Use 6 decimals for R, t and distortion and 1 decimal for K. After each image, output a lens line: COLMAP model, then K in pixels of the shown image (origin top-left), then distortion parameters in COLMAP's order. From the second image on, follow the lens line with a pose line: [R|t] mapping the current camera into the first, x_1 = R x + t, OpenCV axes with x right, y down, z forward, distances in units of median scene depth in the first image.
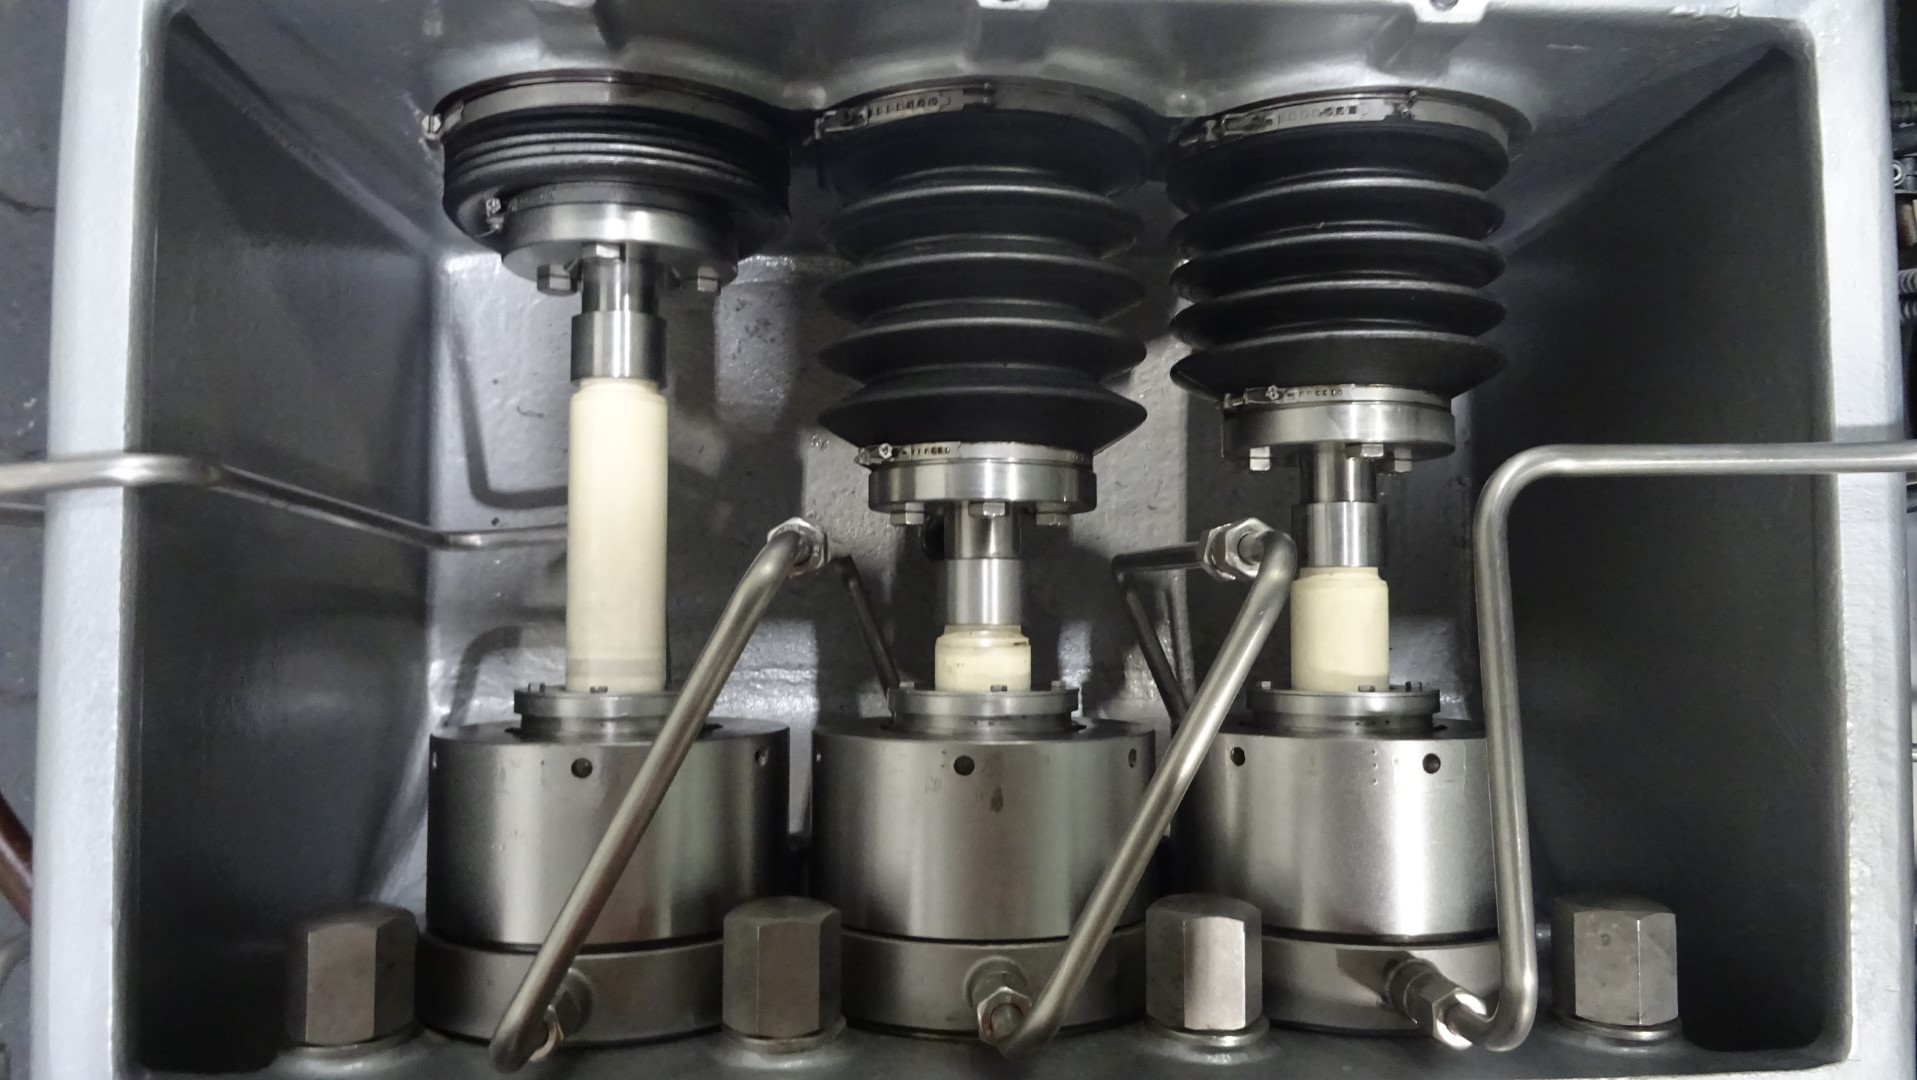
lens RADIAL K [[1375.3, 0, 958.5], [0, 1375.3, 540.0], [0, 0, 1]] dist [-0.009533, -0.004478]
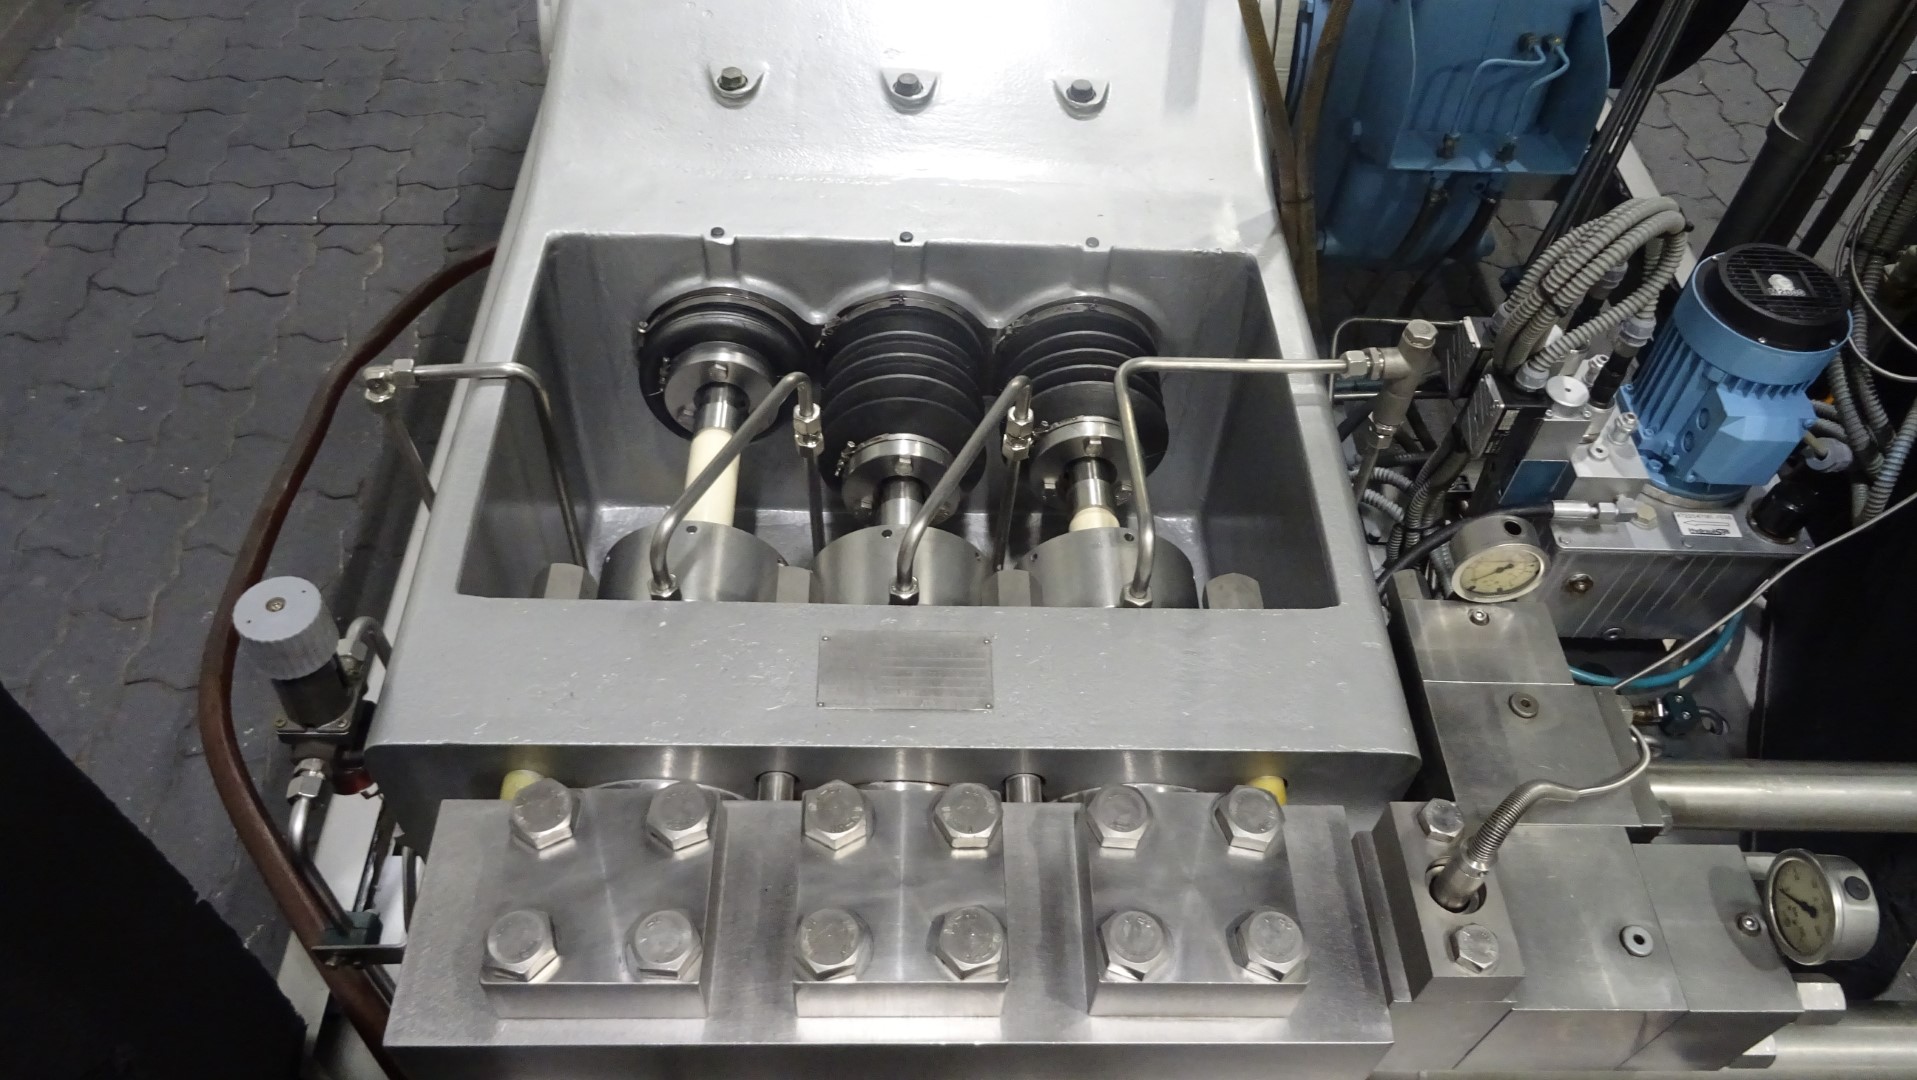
lens RADIAL K [[1375.3, 0, 958.5], [0, 1375.3, 540.0], [0, 0, 1]] dist [-0.009533, -0.004478]
pose [[0.999523, -0.018685, 0.024597, 0.050914], [0.029848, 0.789293, -0.613290, 1.310917], [-0.007955, 0.613732, 0.789475, -0.497803]]
